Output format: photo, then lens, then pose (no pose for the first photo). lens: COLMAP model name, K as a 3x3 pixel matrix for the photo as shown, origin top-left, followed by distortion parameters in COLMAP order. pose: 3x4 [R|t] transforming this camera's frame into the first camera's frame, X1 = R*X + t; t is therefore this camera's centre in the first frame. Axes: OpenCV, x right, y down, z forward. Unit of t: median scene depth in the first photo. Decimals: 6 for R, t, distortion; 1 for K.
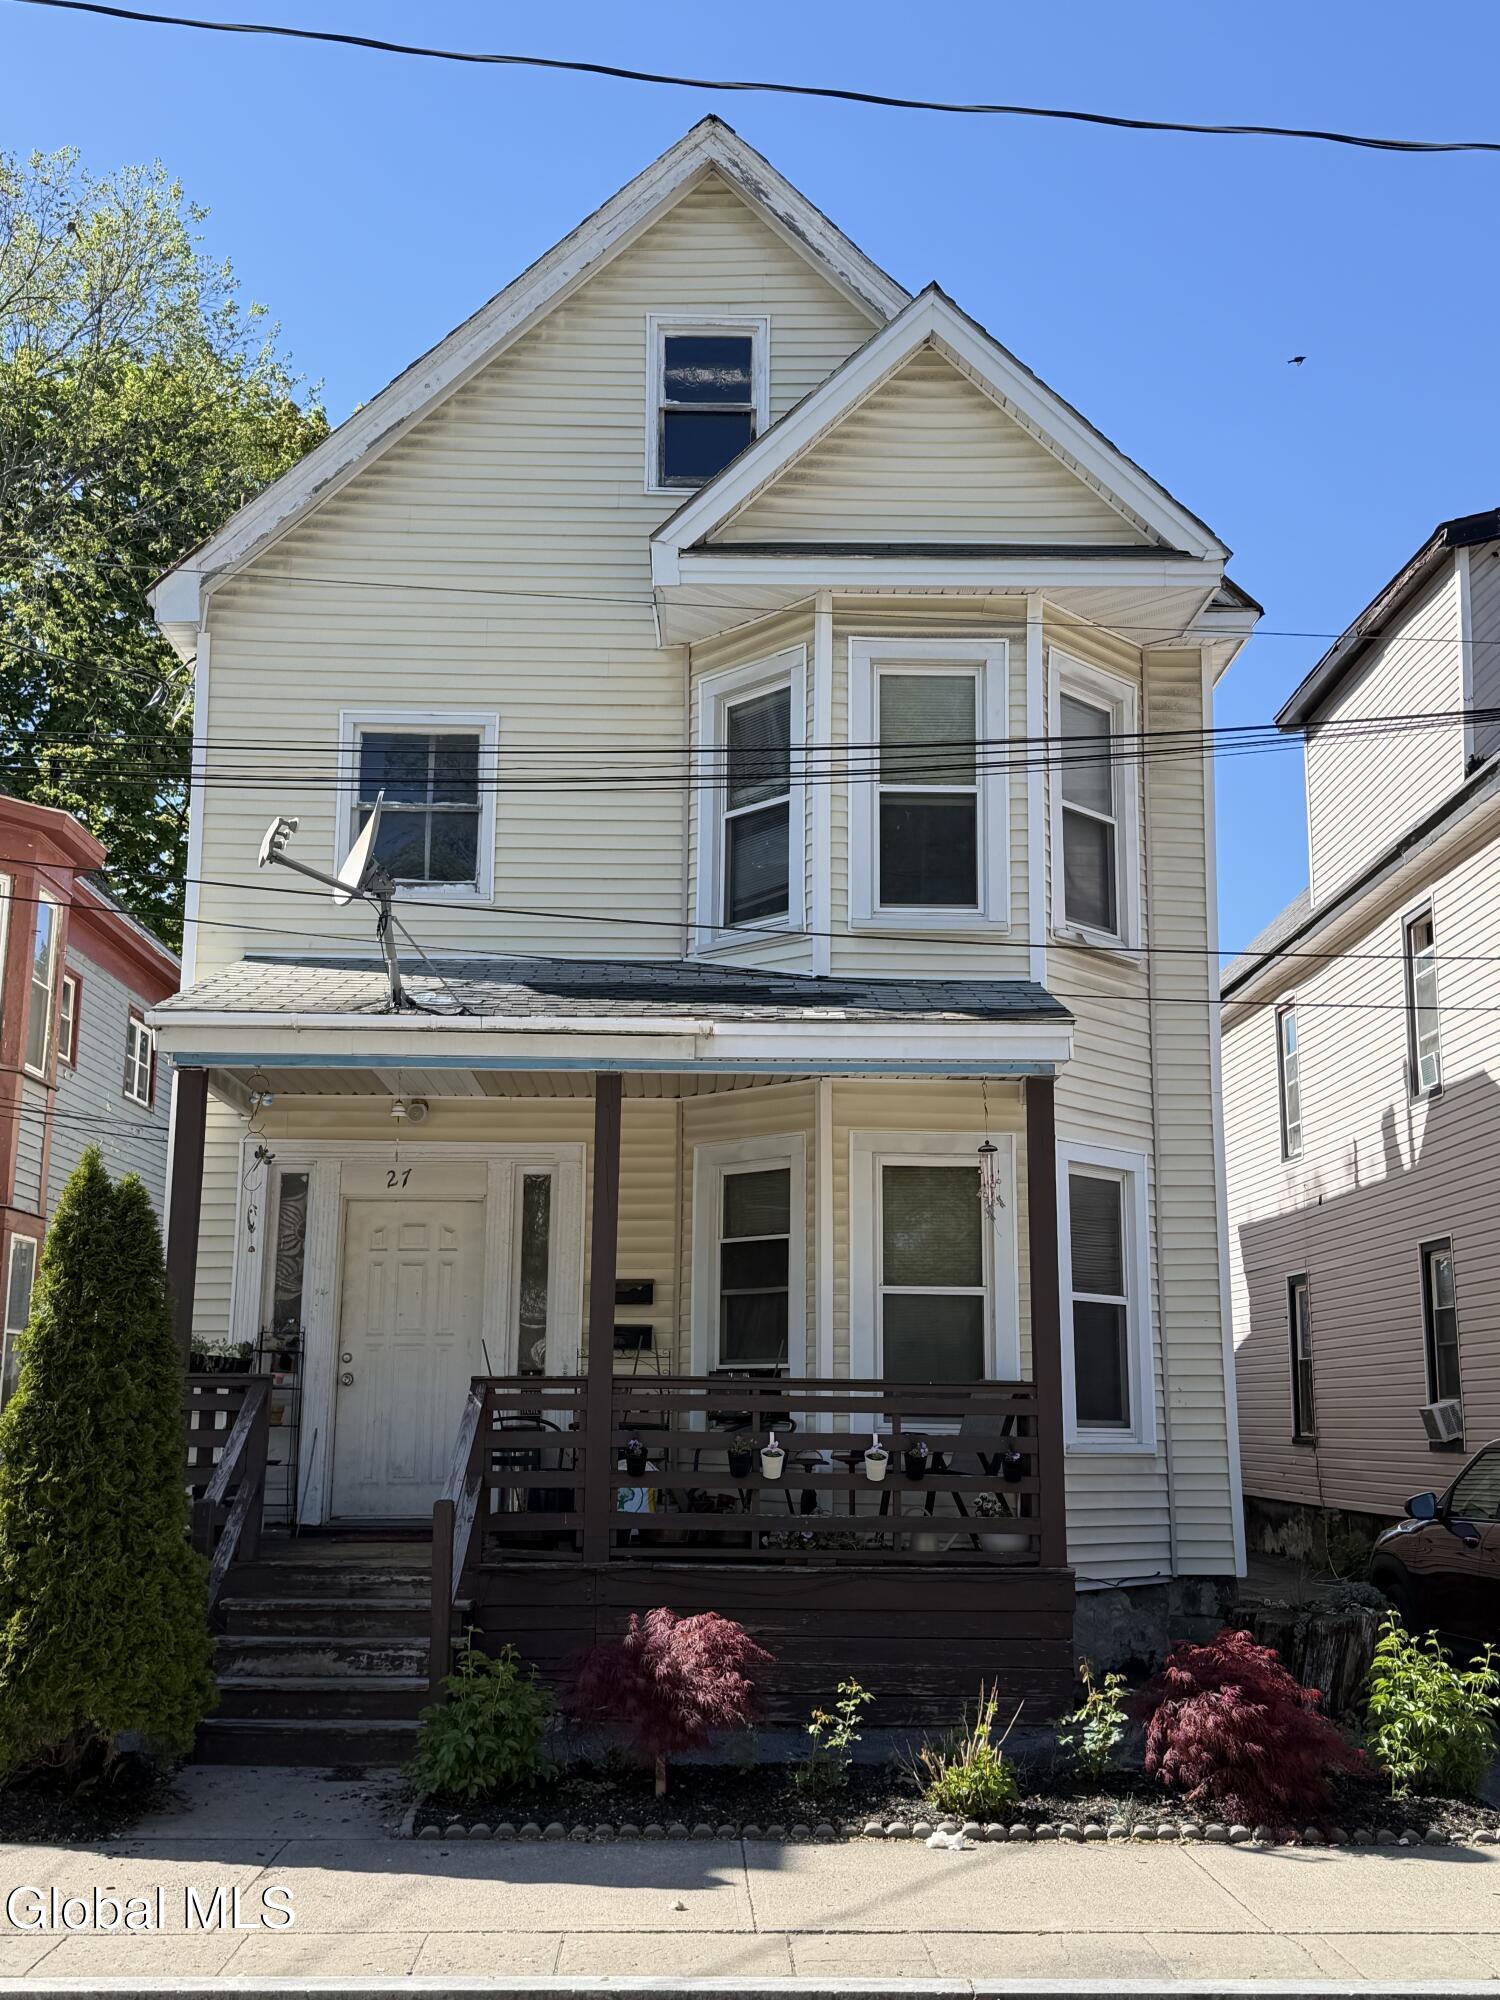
lens RADIAL K [[2201.0, 0, 749.1], [0, 2201.0, 994.6], [0, 0, 1]] dist [0.081918, 0.000000]
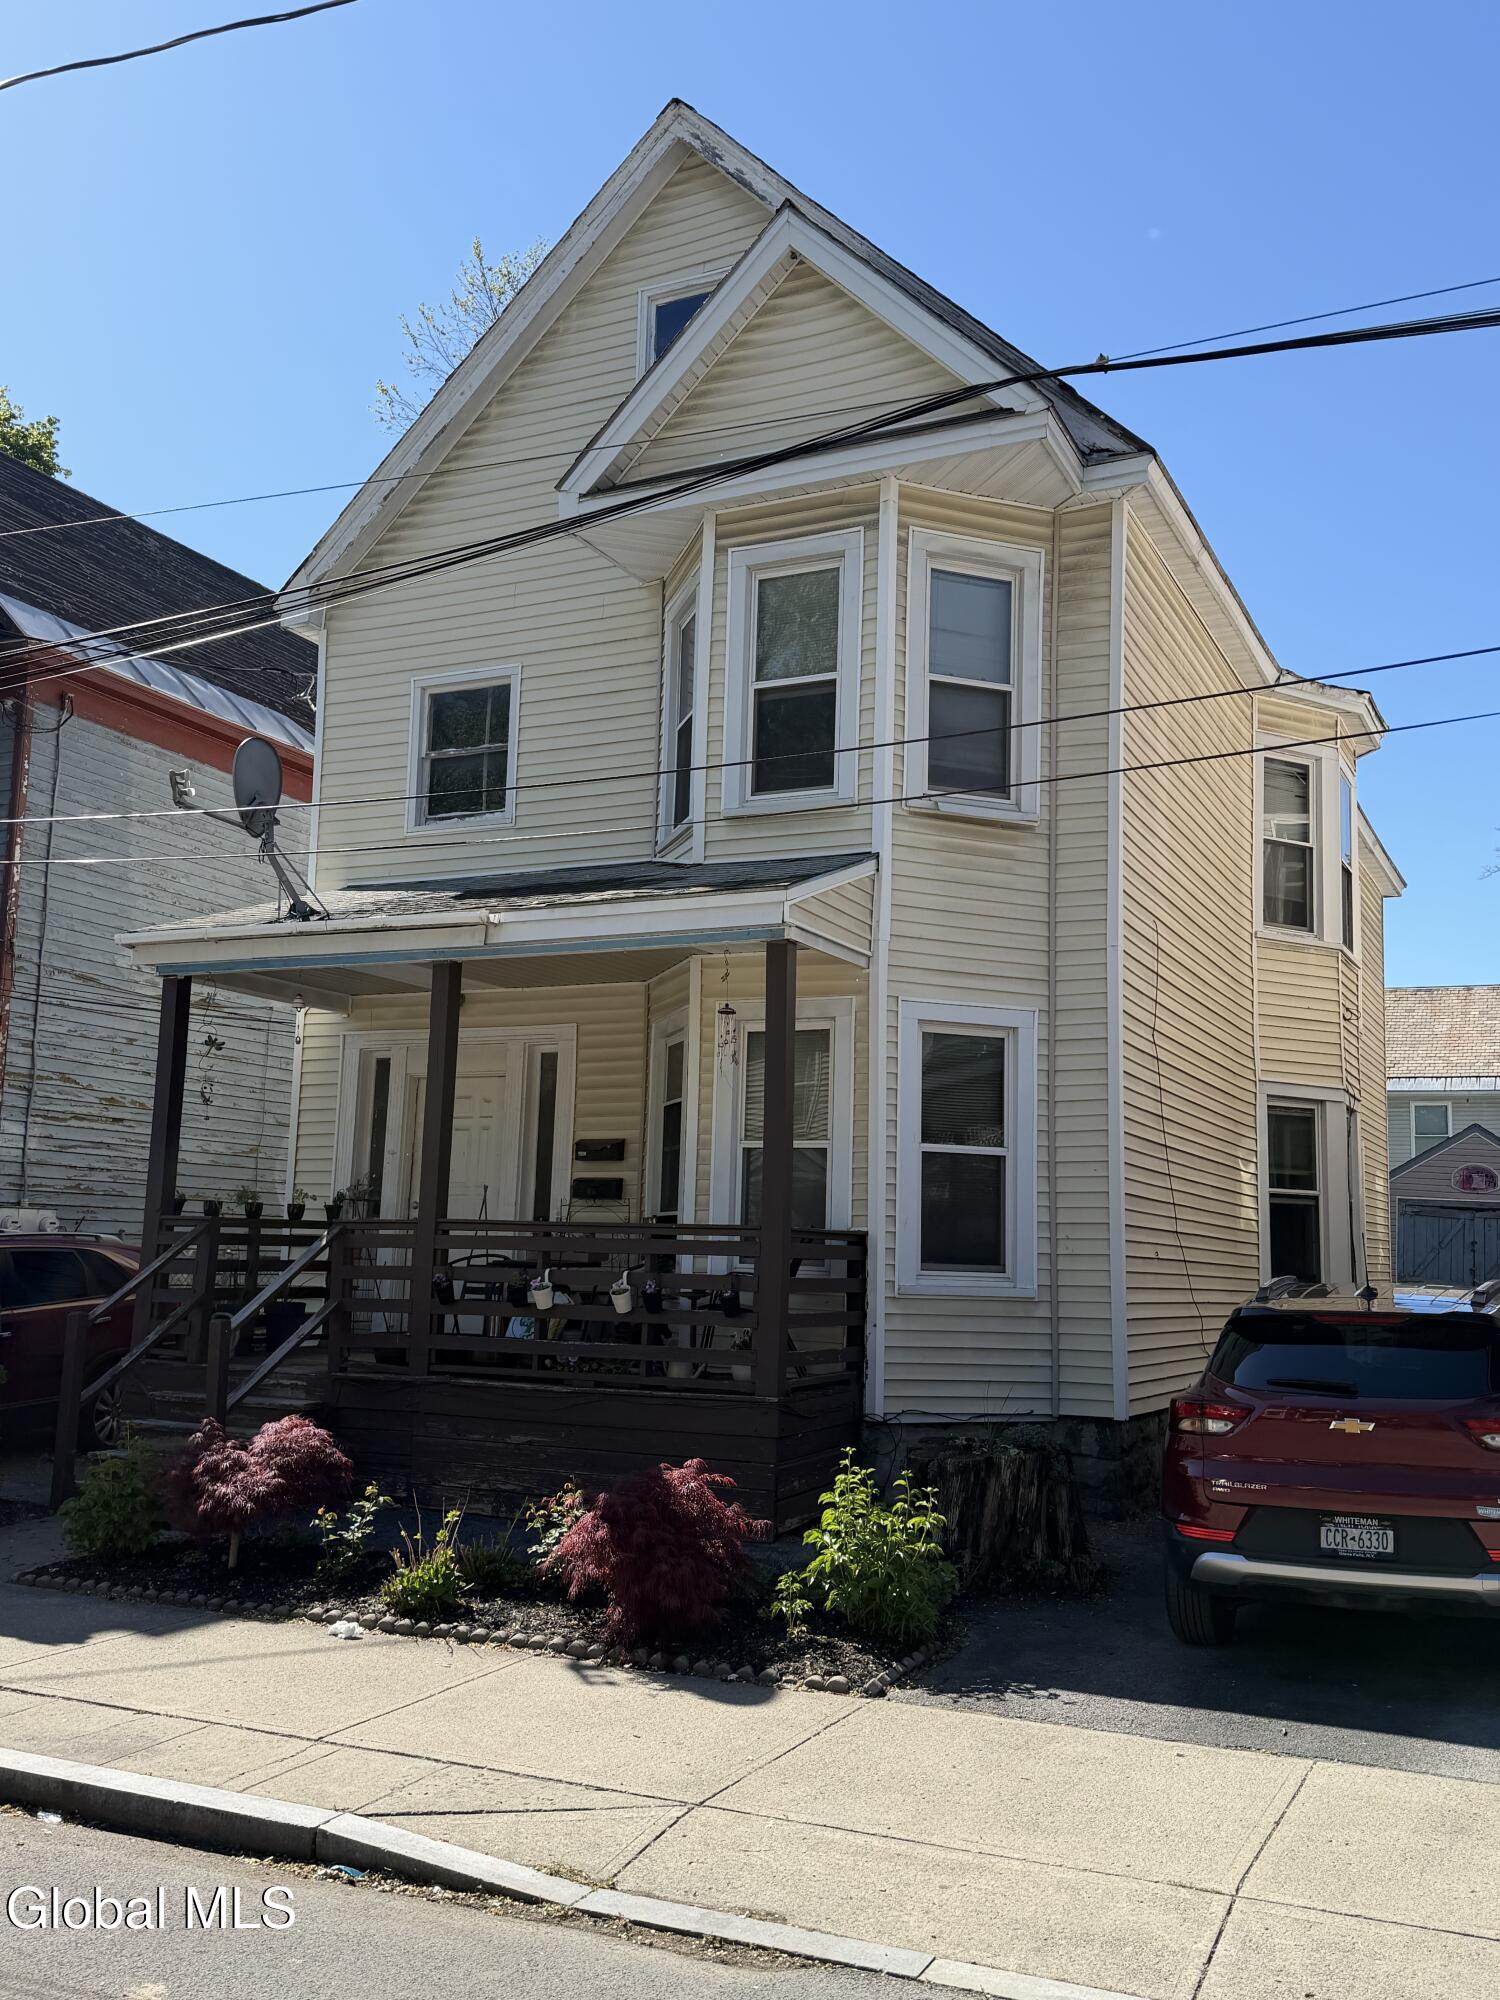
lens RADIAL K [[1804.7, 0, 750.0], [0, 1804.7, 1019.0], [0, 0, 1]] dist [0.060464, -0.114900]
pose [[0.890673, -0.045624, -0.452349, 0.449644], [0.069876, 0.996868, 0.037041, 0.036677], [0.449242, -0.064600, 0.891072, 0.195078]]
